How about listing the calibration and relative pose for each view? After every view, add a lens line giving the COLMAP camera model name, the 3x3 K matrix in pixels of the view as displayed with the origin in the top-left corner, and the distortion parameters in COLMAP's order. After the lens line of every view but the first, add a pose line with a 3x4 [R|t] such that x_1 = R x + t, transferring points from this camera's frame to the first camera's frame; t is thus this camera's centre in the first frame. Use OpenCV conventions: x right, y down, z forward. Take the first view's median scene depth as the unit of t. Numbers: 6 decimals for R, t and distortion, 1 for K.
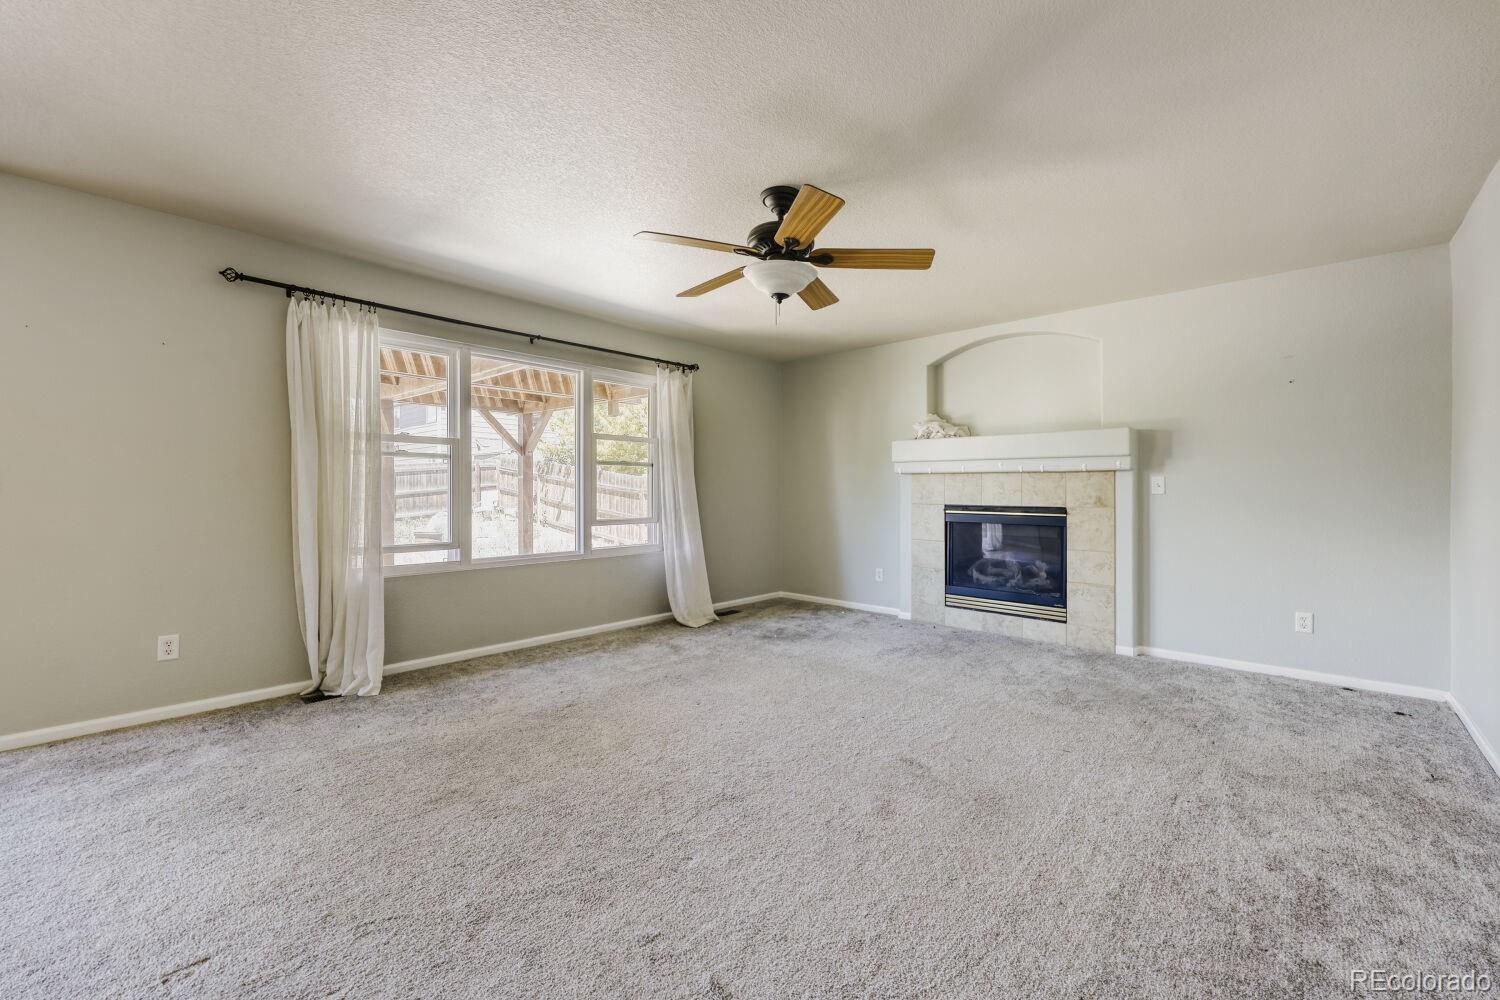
lens RADIAL K [[609.9, 0, 738.0], [0, 609.9, 488.1], [0, 0, 1]] dist [-0.000950, 0.000076]
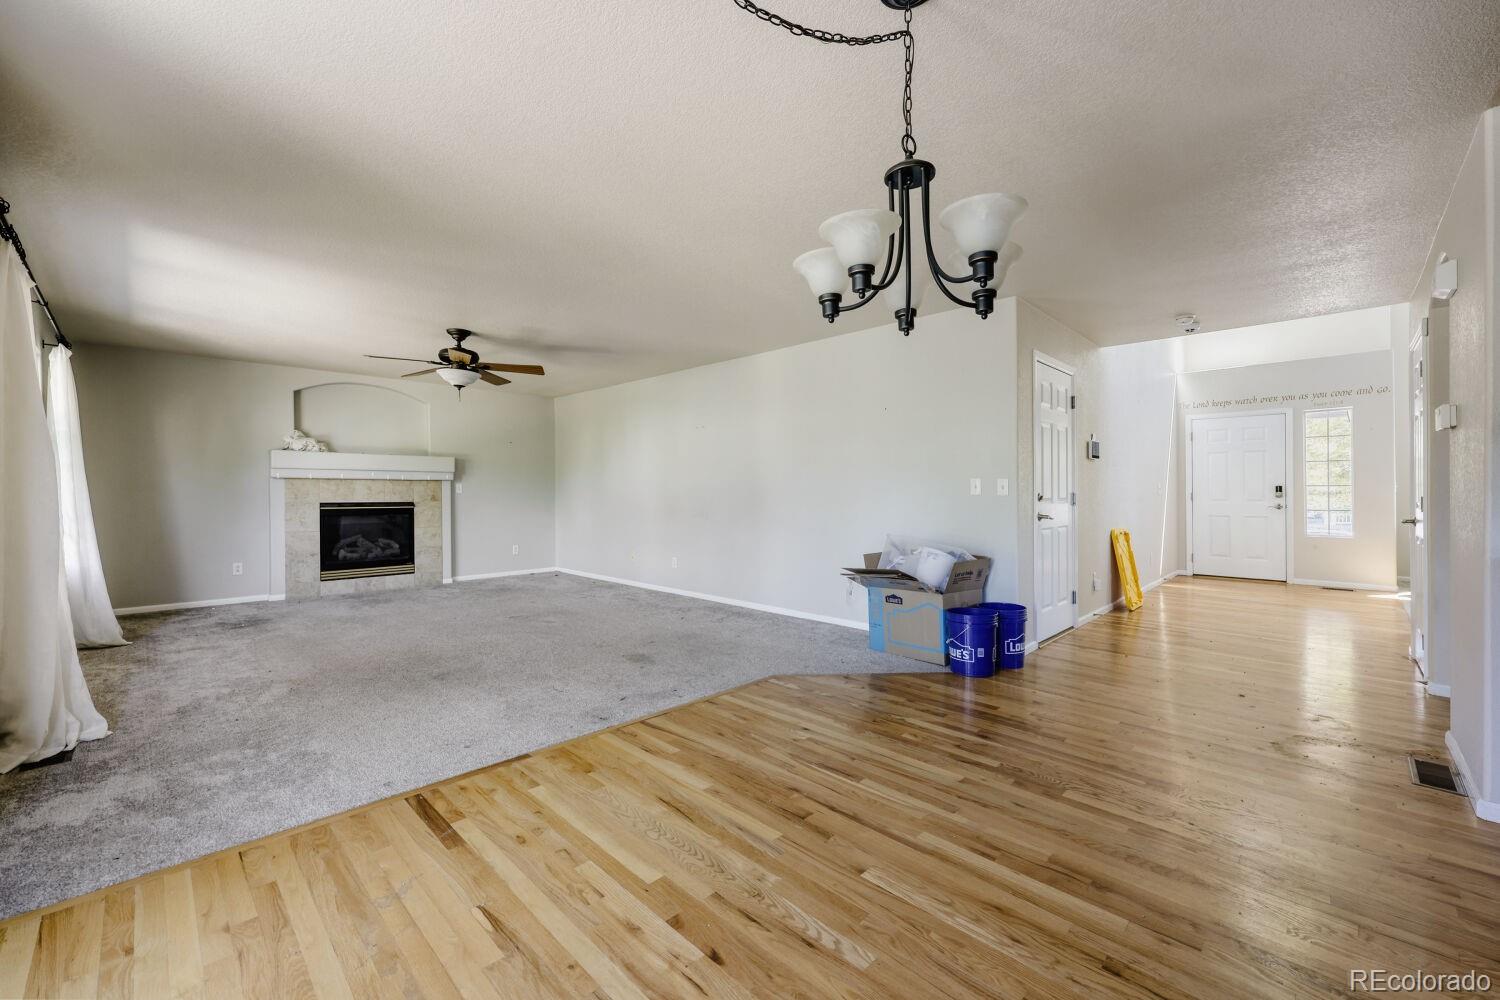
lens RADIAL K [[609.9, 0, 752.5], [0, 609.9, 491.0], [0, 0, 1]] dist [-0.000950, 0.000076]
pose [[0.041331, -0.008215, 0.999112, -1.044874], [-0.002888, 0.999961, 0.008342, -0.013607], [-0.999141, -0.003230, 0.041306, 0.031378]]
